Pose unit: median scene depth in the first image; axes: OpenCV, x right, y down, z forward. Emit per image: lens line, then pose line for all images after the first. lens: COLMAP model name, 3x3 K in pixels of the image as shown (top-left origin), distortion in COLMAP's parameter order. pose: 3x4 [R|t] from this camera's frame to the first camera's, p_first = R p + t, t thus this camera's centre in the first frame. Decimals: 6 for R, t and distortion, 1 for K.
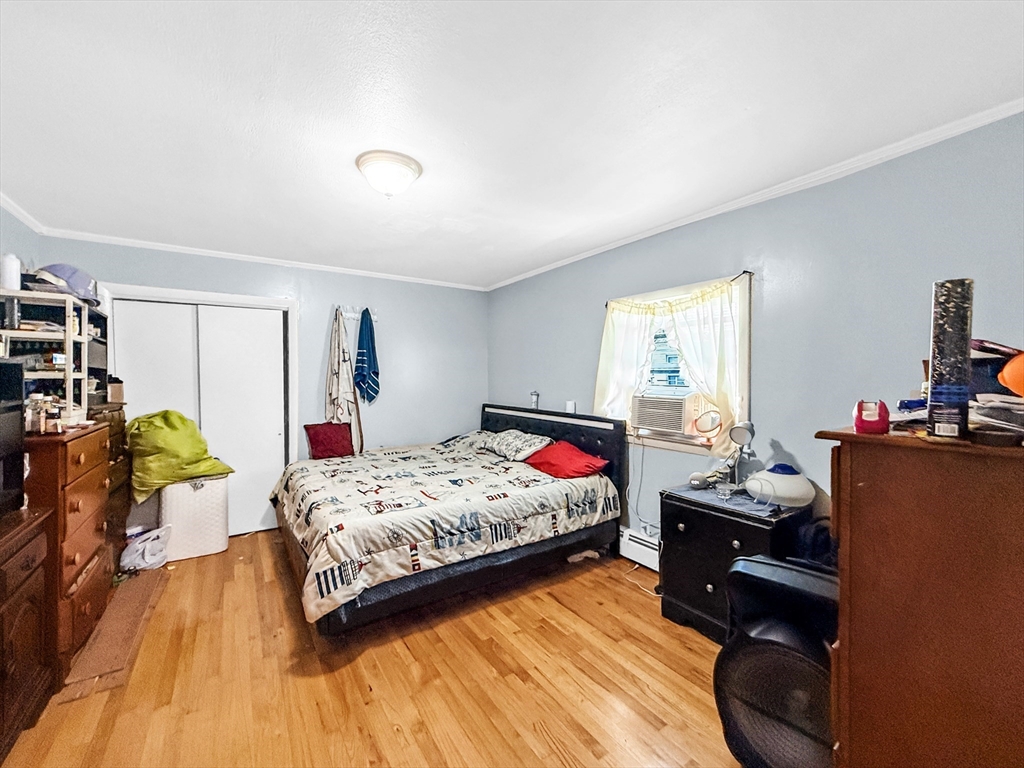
lens RADIAL K [[420.3, 0, 509.0], [0, 420.3, 396.4], [0, 0, 1]] dist [0.000243, 0.000120]
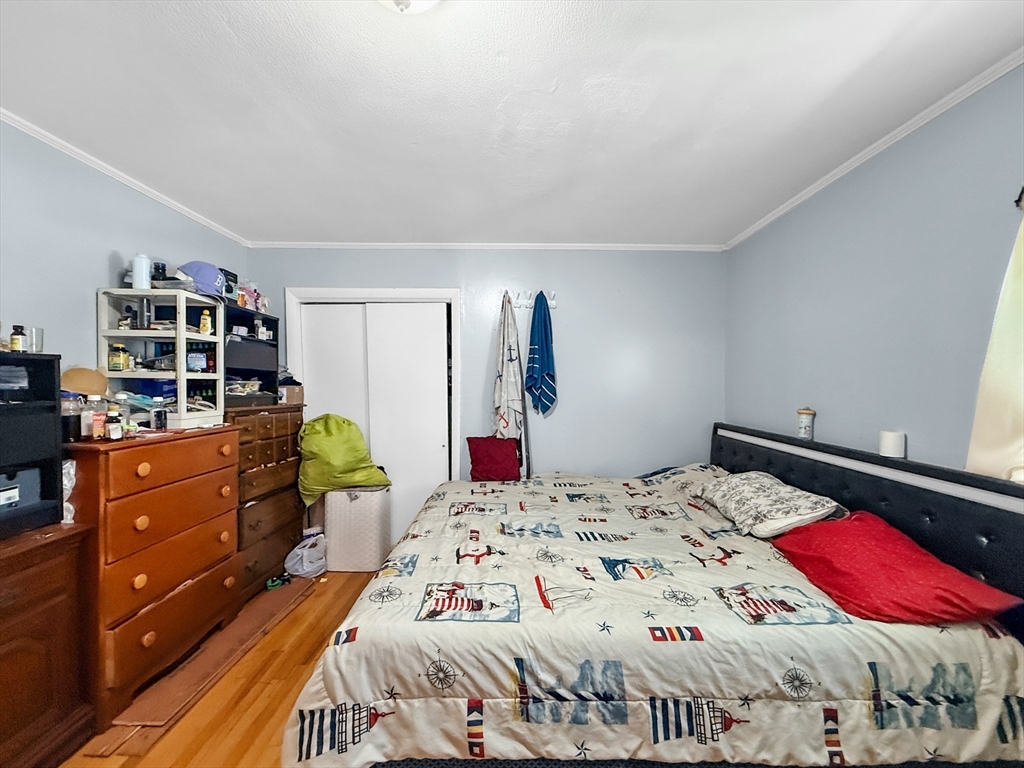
lens RADIAL K [[420.3, 0, 509.0], [0, 420.3, 396.4], [0, 0, 1]] dist [0.000243, 0.000120]
pose [[0.825681, 0.022877, -0.563674, 0.073592], [-0.031960, 0.999470, -0.006252, -0.015752], [0.563232, 0.023177, 0.825974, 0.484369]]
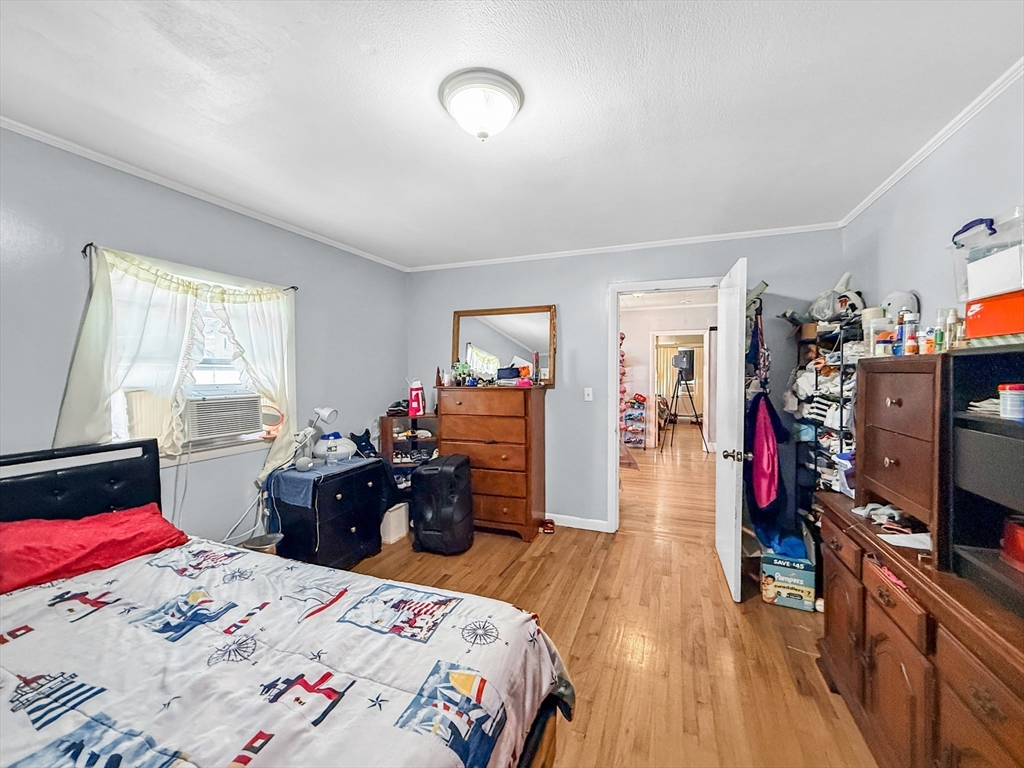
lens RADIAL K [[414.5, 0, 515.5], [0, 414.5, 378.2], [0, 0, 1]] dist [0.000003, -0.000020]
pose [[-0.576101, -0.016163, 0.817219, -0.699461], [0.039226, 0.998106, 0.047393, -0.056041], [-0.816437, 0.059359, -0.574376, 1.027396]]
